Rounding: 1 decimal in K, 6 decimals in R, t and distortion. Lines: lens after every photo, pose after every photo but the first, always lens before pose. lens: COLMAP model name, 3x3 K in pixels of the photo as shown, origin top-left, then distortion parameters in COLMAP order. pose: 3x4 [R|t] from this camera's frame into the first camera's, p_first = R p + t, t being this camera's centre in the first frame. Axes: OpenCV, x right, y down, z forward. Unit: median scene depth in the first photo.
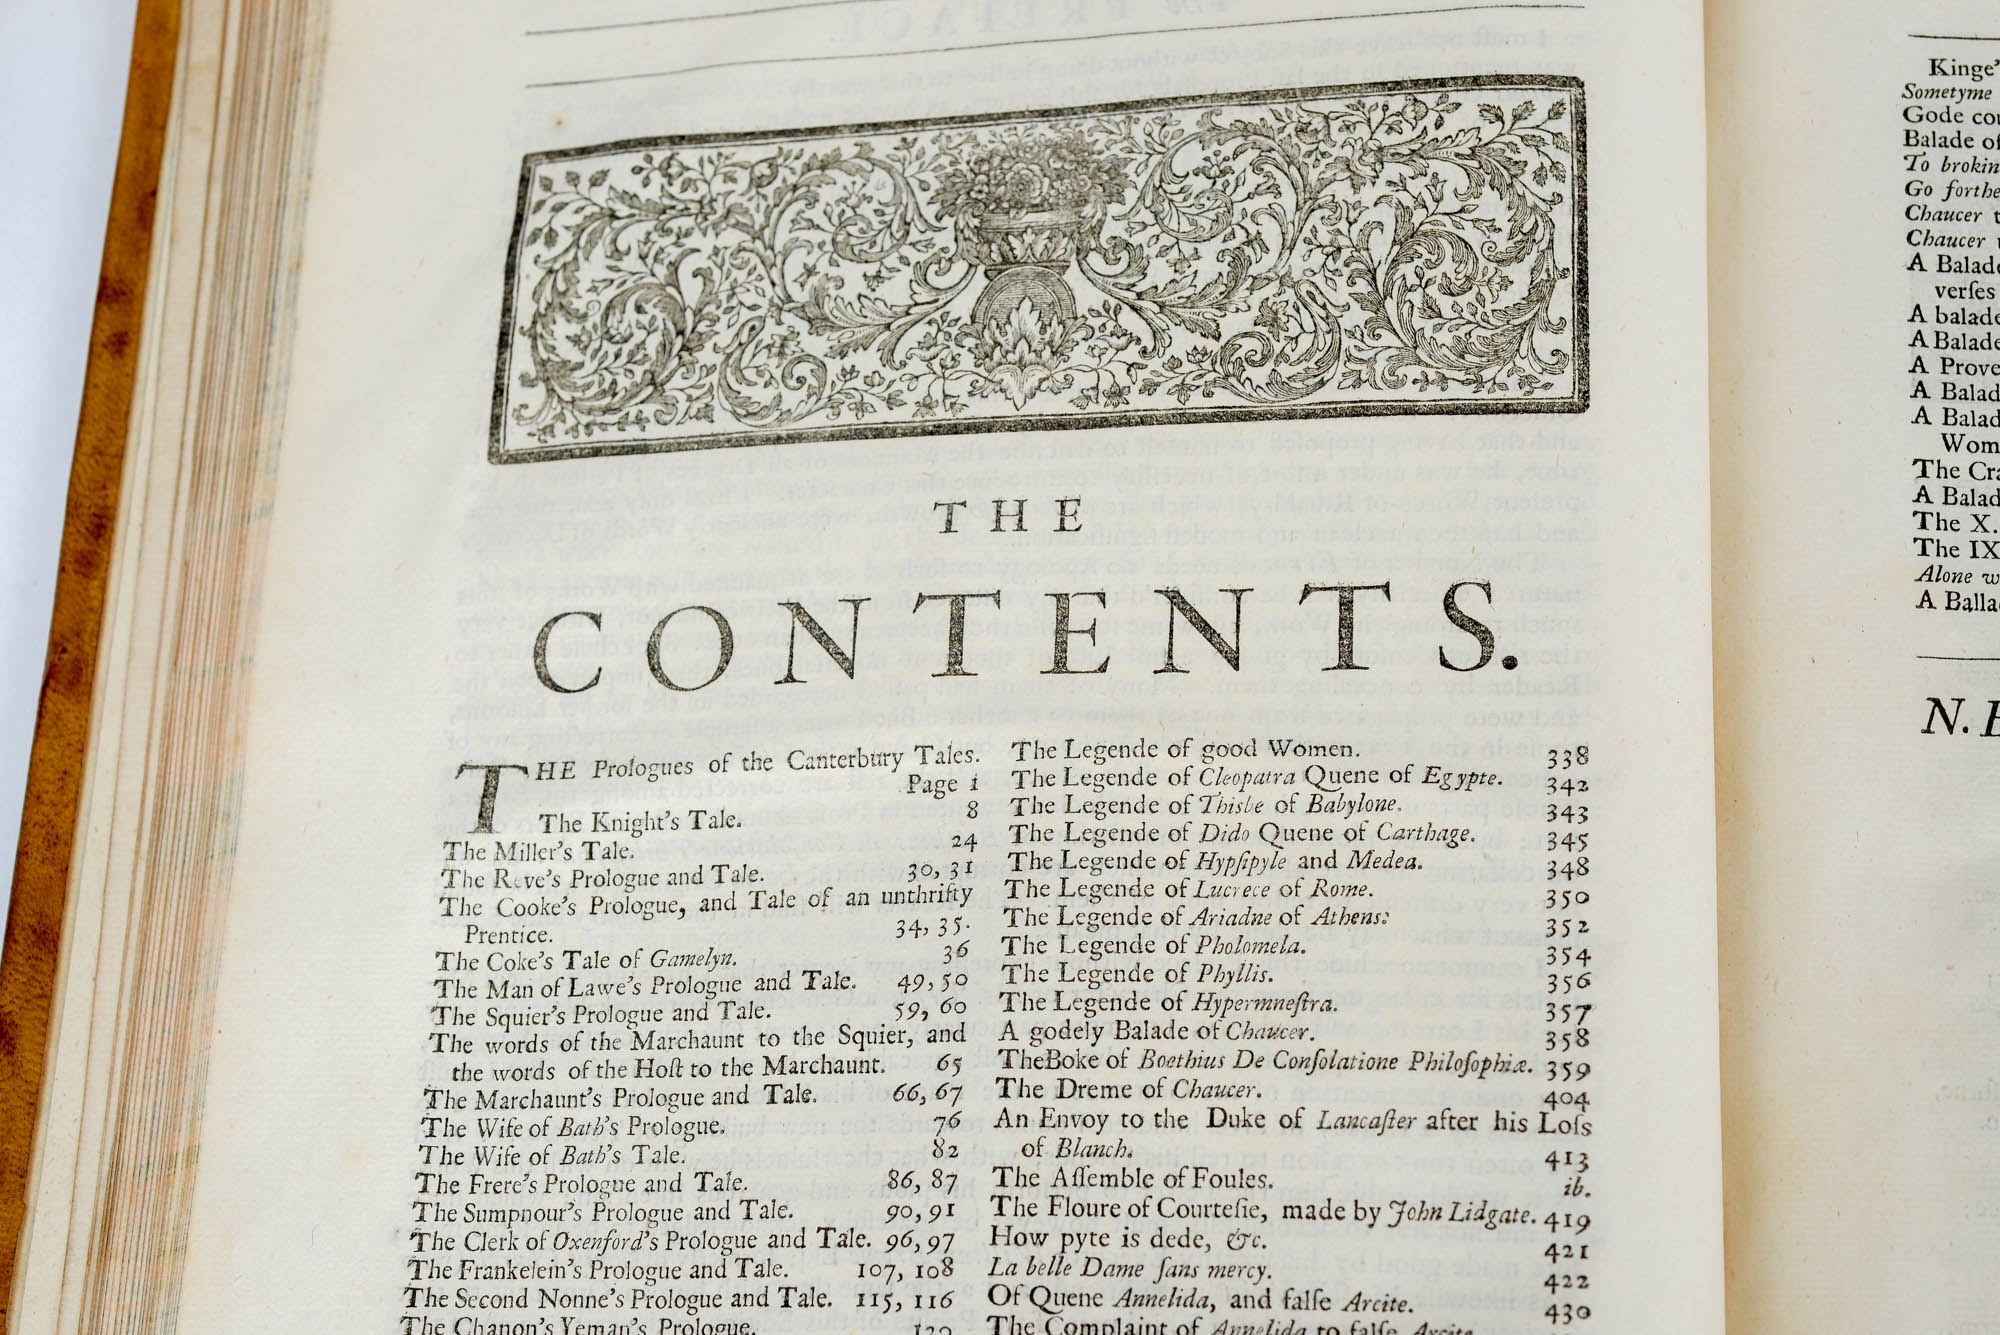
lens RADIAL K [[3304.9, 0, 1000.0], [0, 3304.9, 667.5], [0, 0, 1]] dist [0.014854, 0.048553]
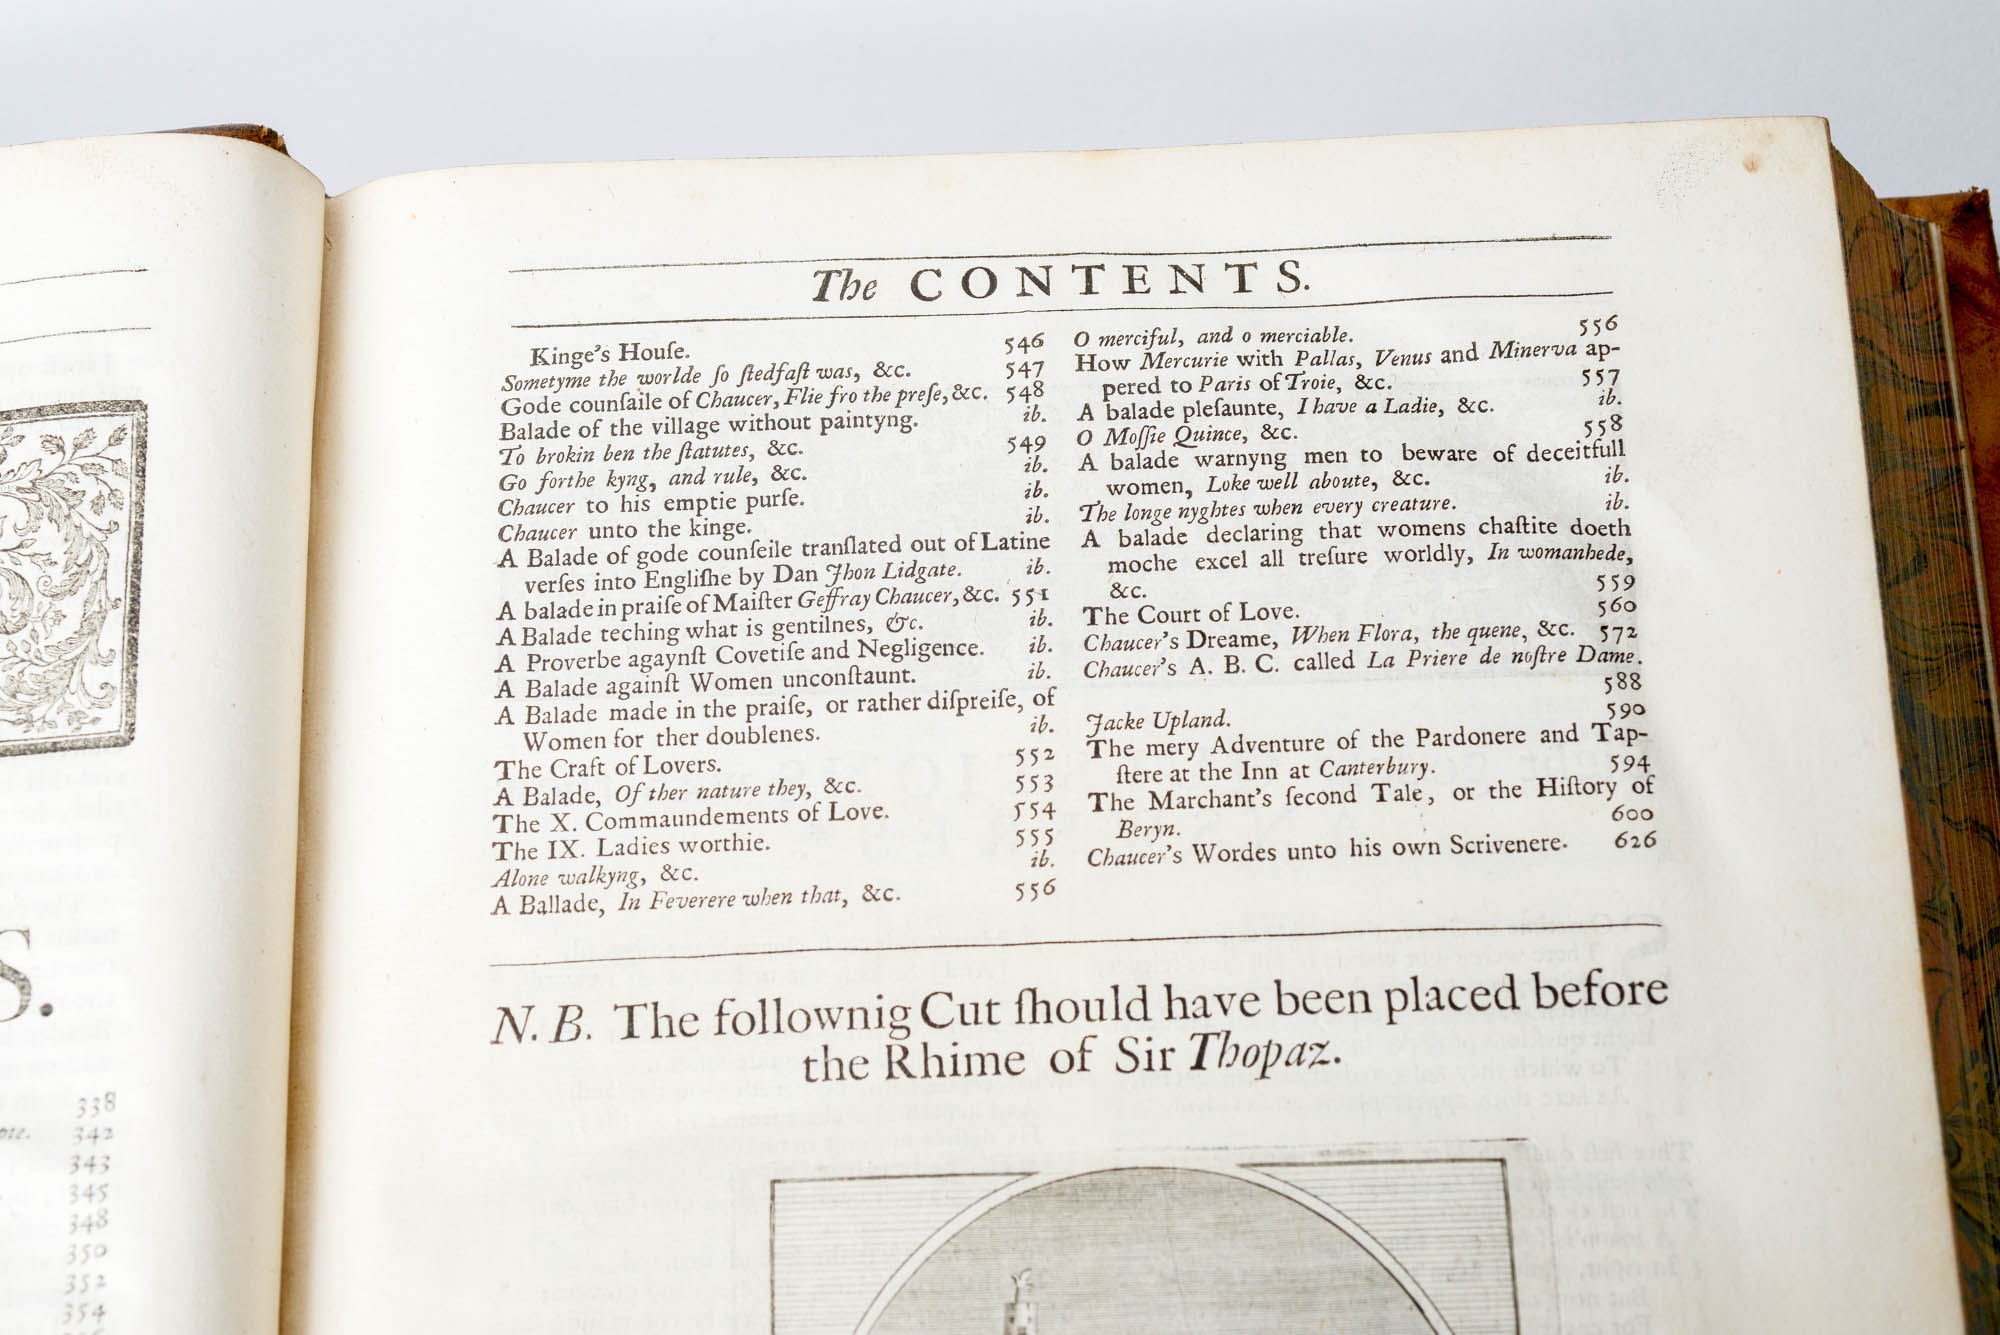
lens RADIAL K [[3304.9, 0, 1000.0], [0, 3304.9, 667.5], [0, 0, 1]] dist [0.014854, 0.048553]
pose [[0.997046, -0.076434, 0.007613, 0.423228], [0.076620, 0.996660, -0.028260, -0.051695], [-0.005428, 0.028760, 0.999572, 0.010127]]
